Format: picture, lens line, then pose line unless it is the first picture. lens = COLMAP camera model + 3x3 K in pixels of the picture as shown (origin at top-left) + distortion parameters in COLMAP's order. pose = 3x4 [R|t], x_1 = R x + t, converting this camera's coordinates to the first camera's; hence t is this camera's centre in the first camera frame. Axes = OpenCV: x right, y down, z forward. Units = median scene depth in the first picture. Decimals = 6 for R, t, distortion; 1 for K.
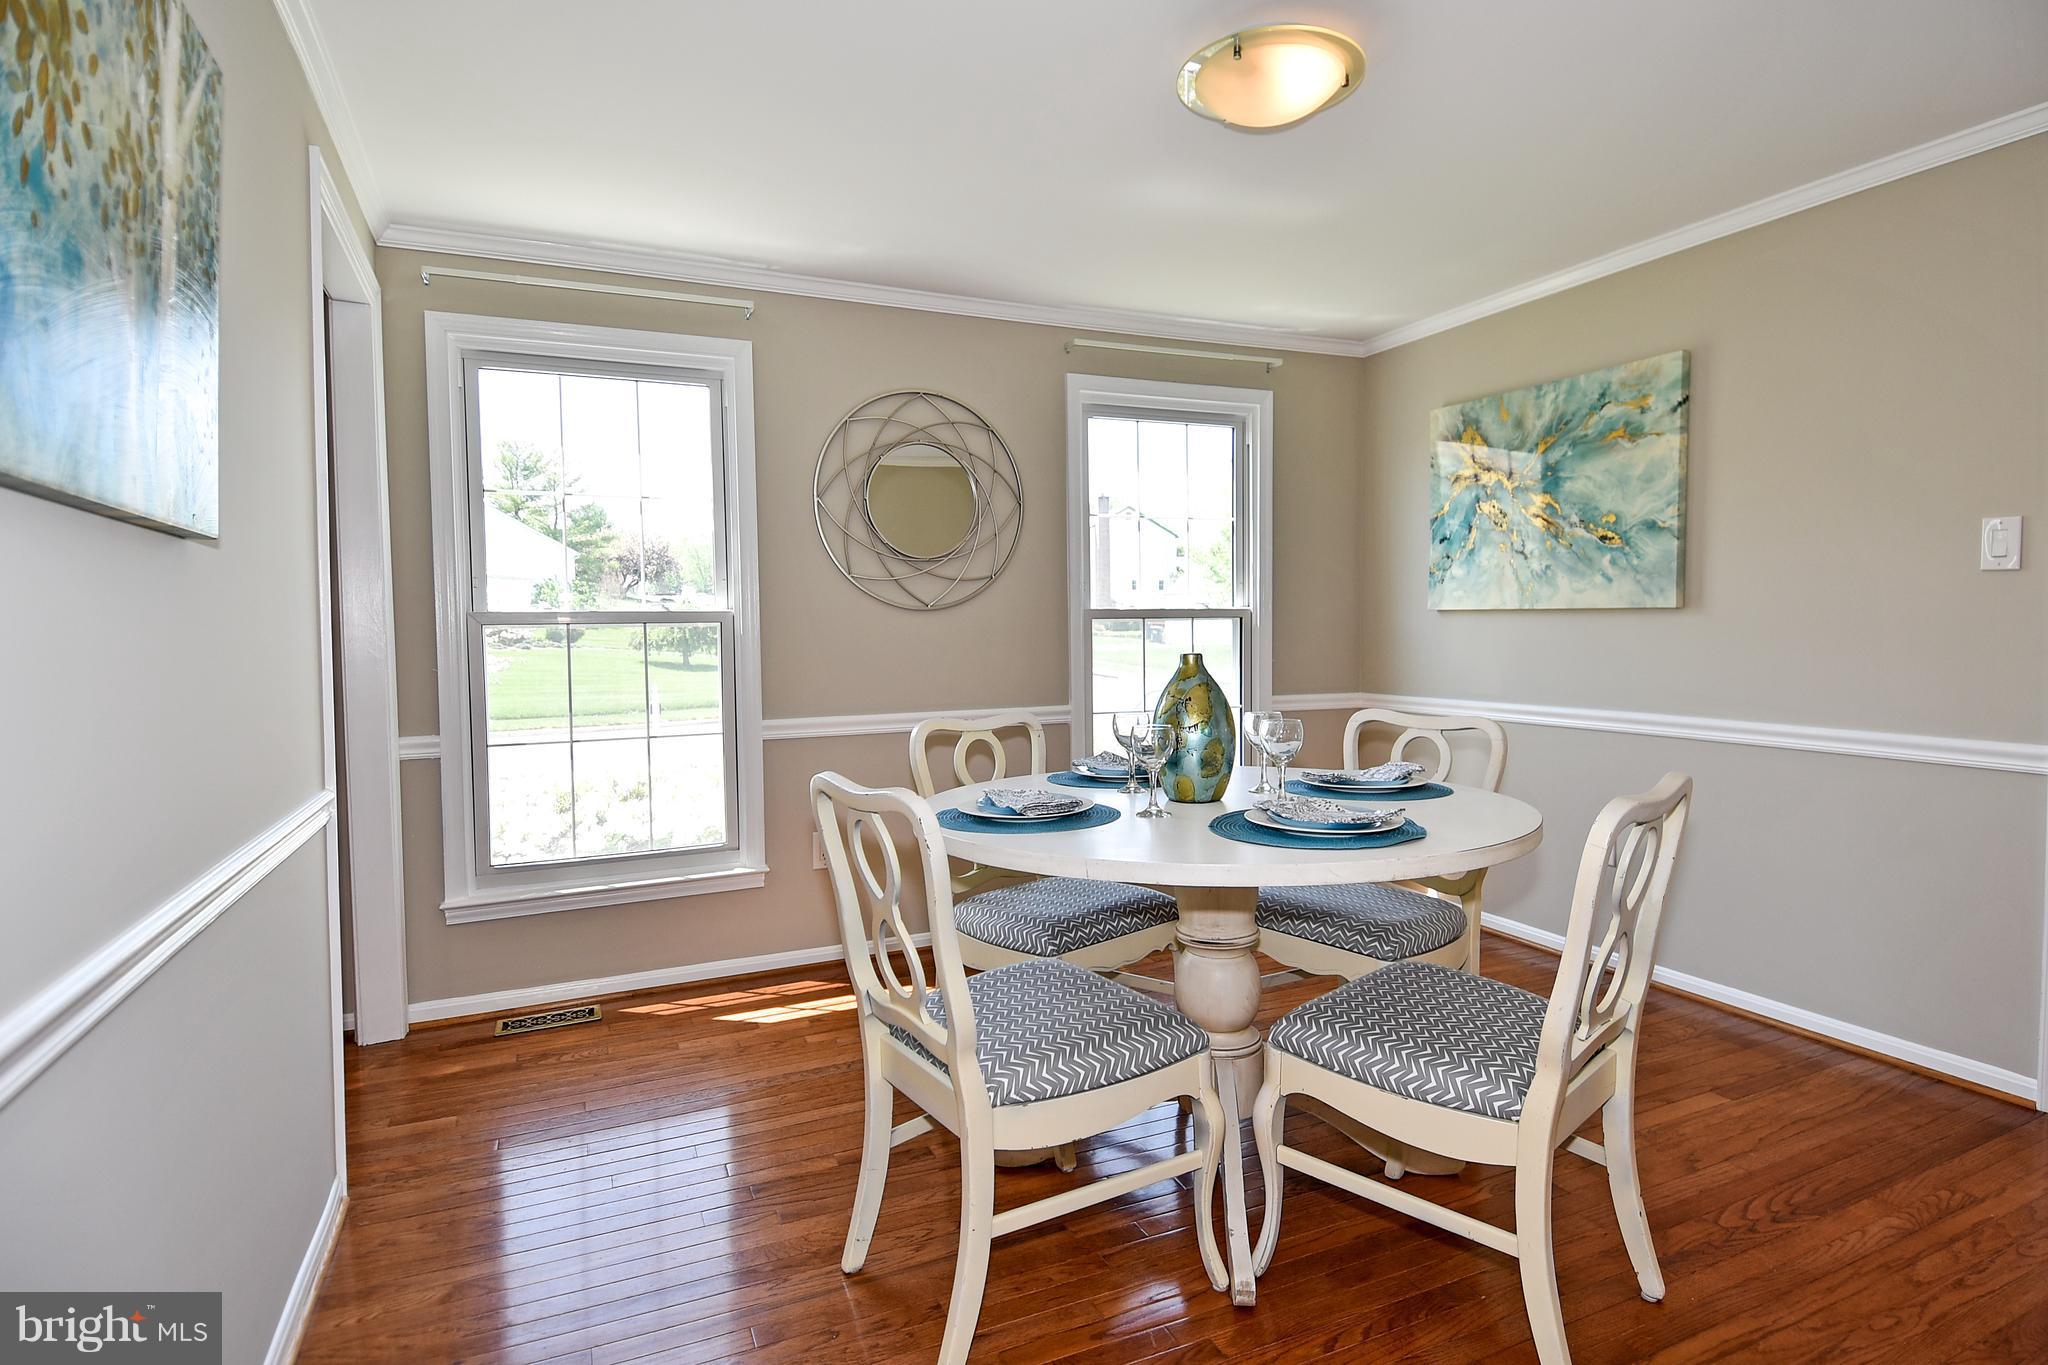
lens RADIAL K [[1076.7, 0, 1033.4], [0, 1076.7, 661.7], [0, 0, 1]] dist [0.019287, -0.025744]
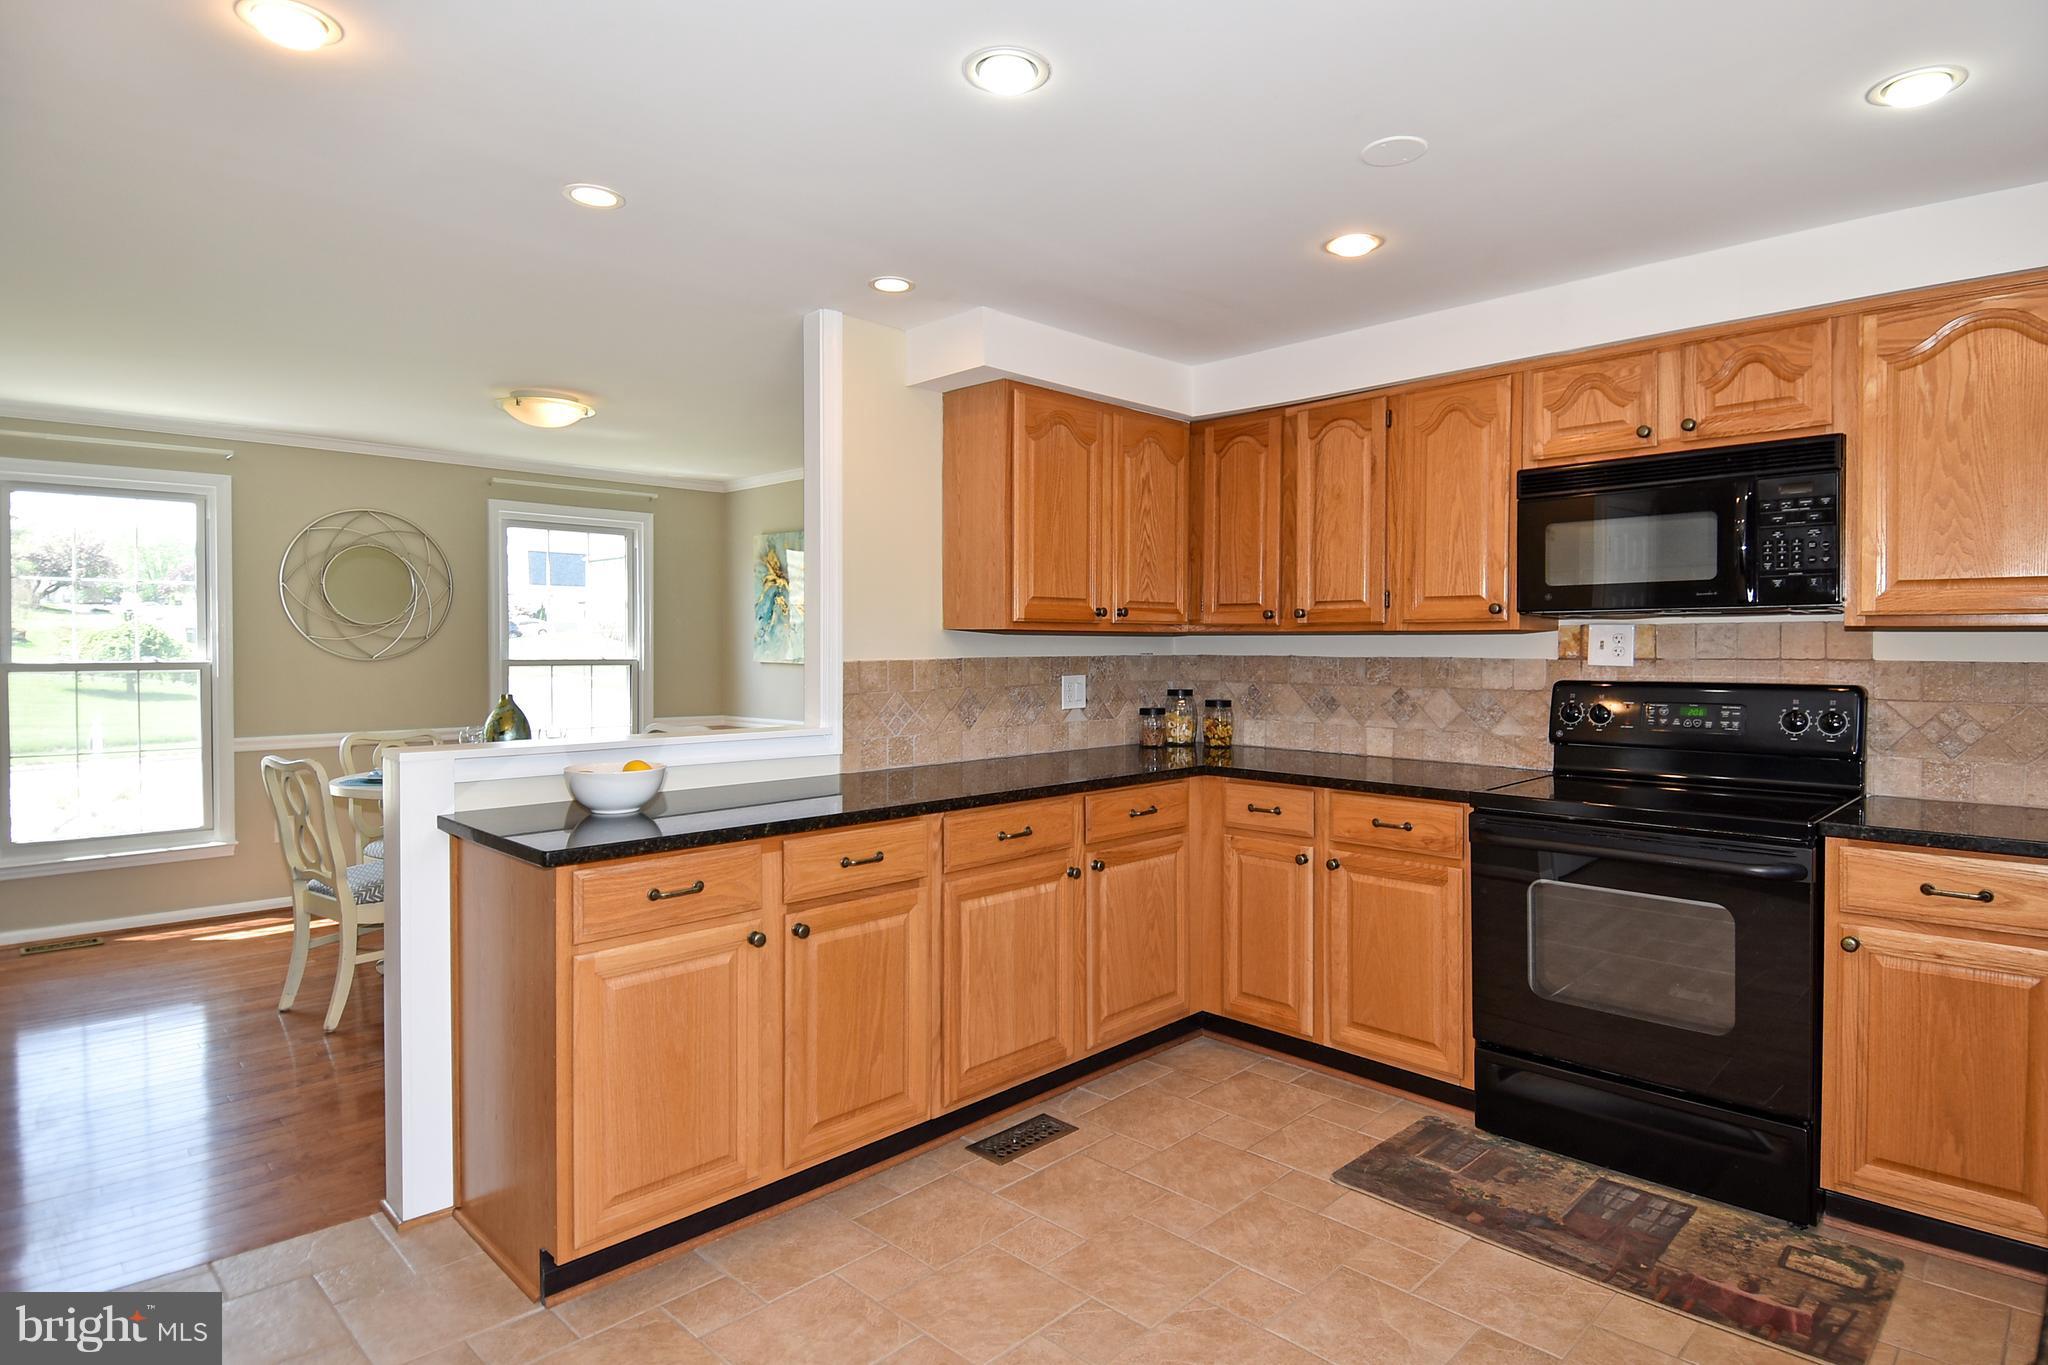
lens RADIAL K [[1076.7, 0, 1025.1], [0, 1076.7, 669.9], [0, 0, 1]] dist [0.019287, -0.025744]
pose [[0.928301, 0.008896, 0.371722, 0.191693], [-0.001960, 0.999817, -0.019032, -0.010225], [-0.371824, 0.016939, 0.928149, -0.733961]]
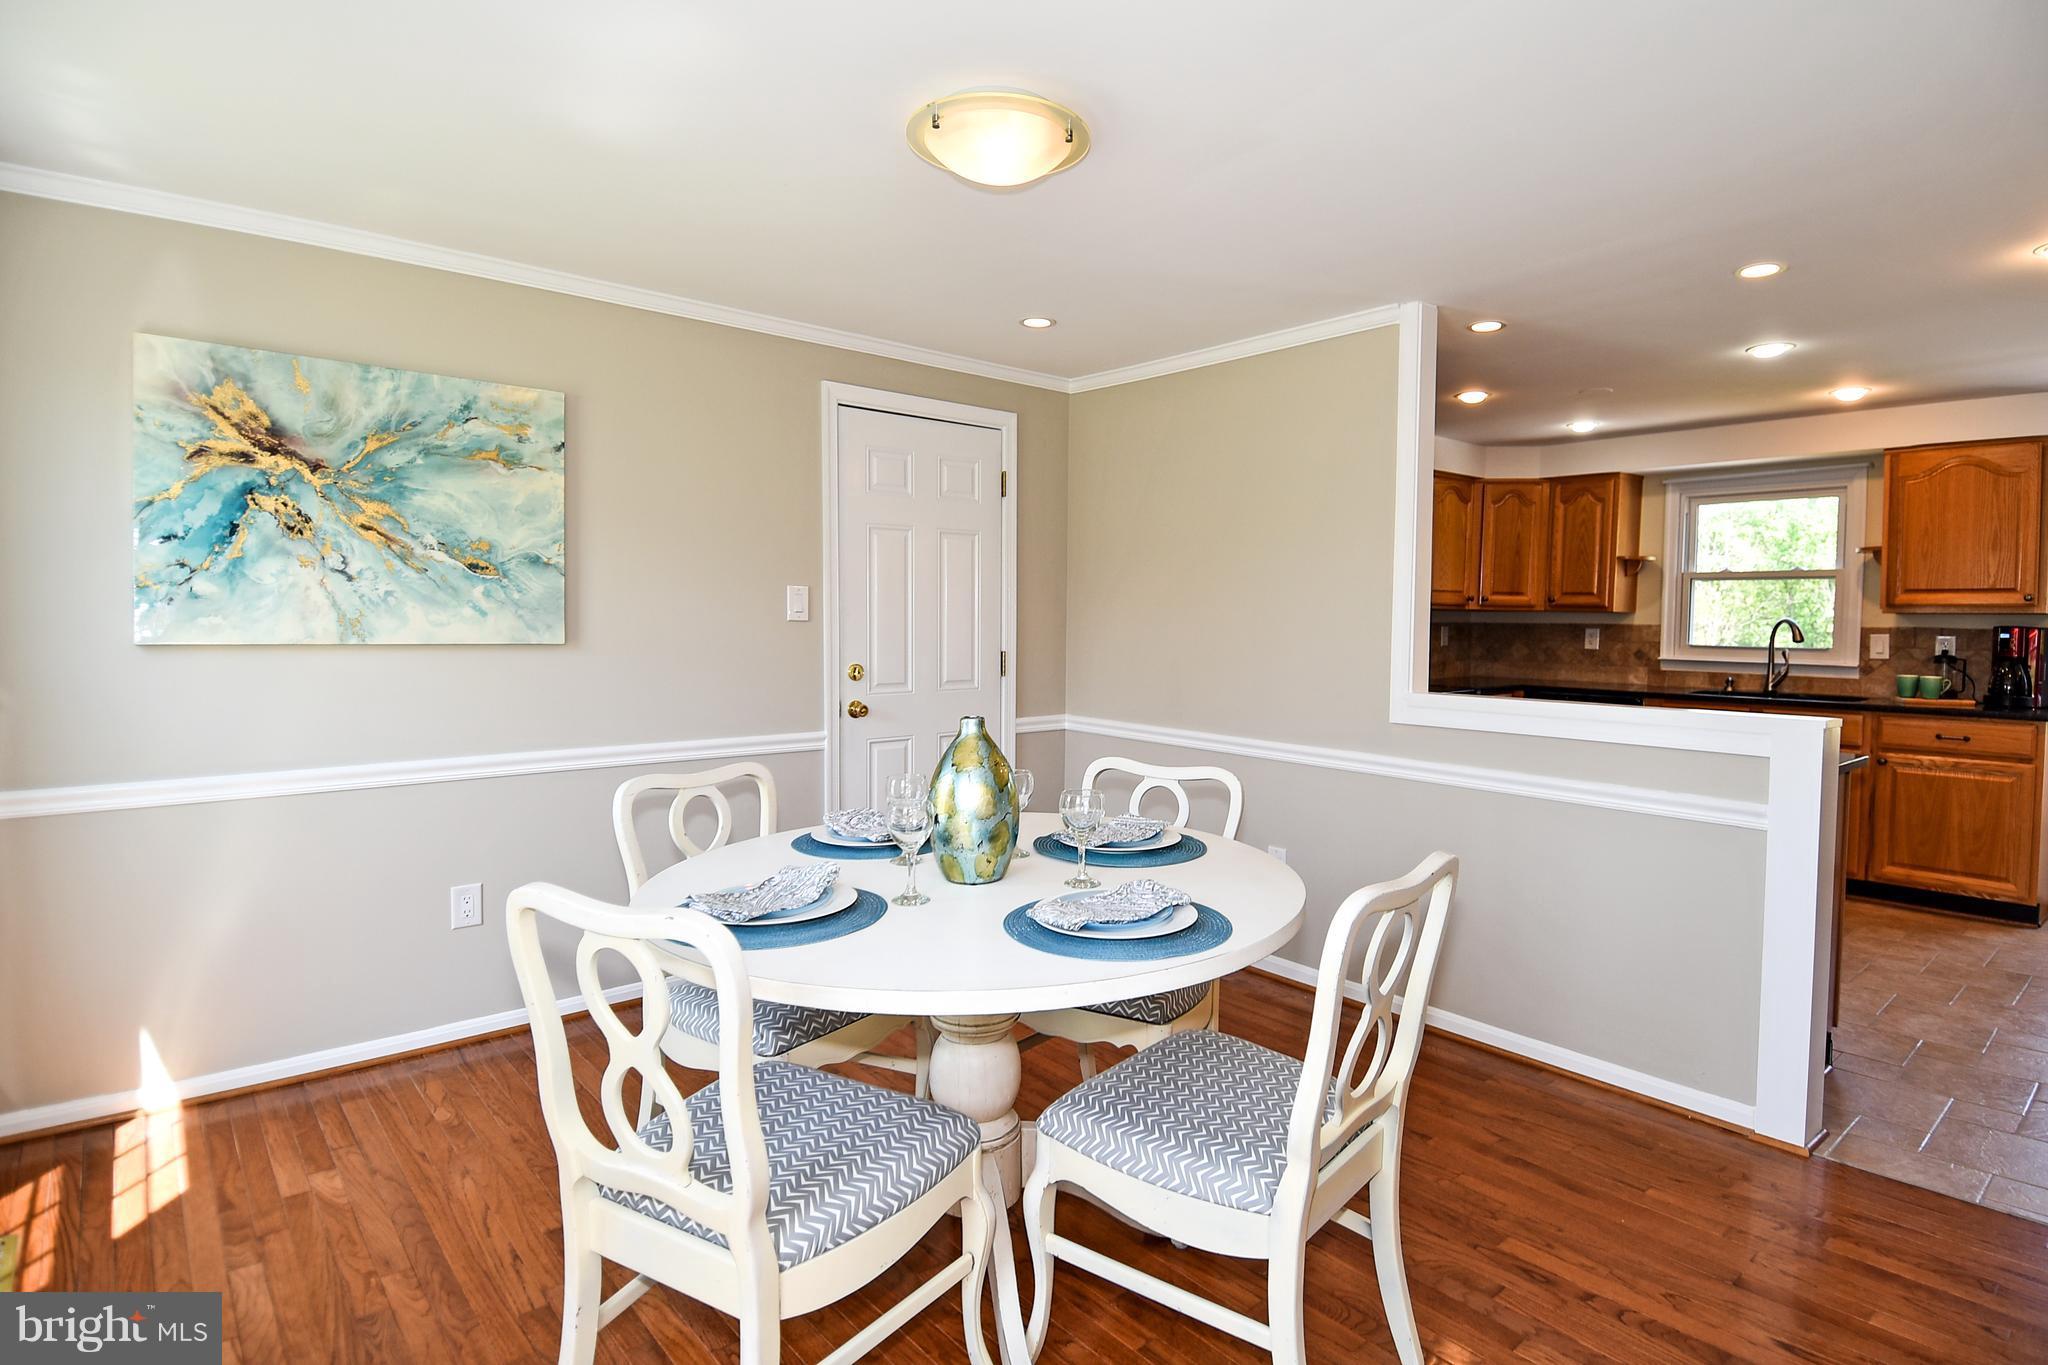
lens RADIAL K [[1076.7, 0, 946.2], [0, 1076.7, 665.6], [0, 0, 1]] dist [0.019287, -0.025744]
pose [[-0.244982, -0.034100, 0.968928, -0.452027], [0.029186, 0.998669, 0.042526, -0.058963], [-0.969088, 0.038698, -0.243660, 0.844790]]
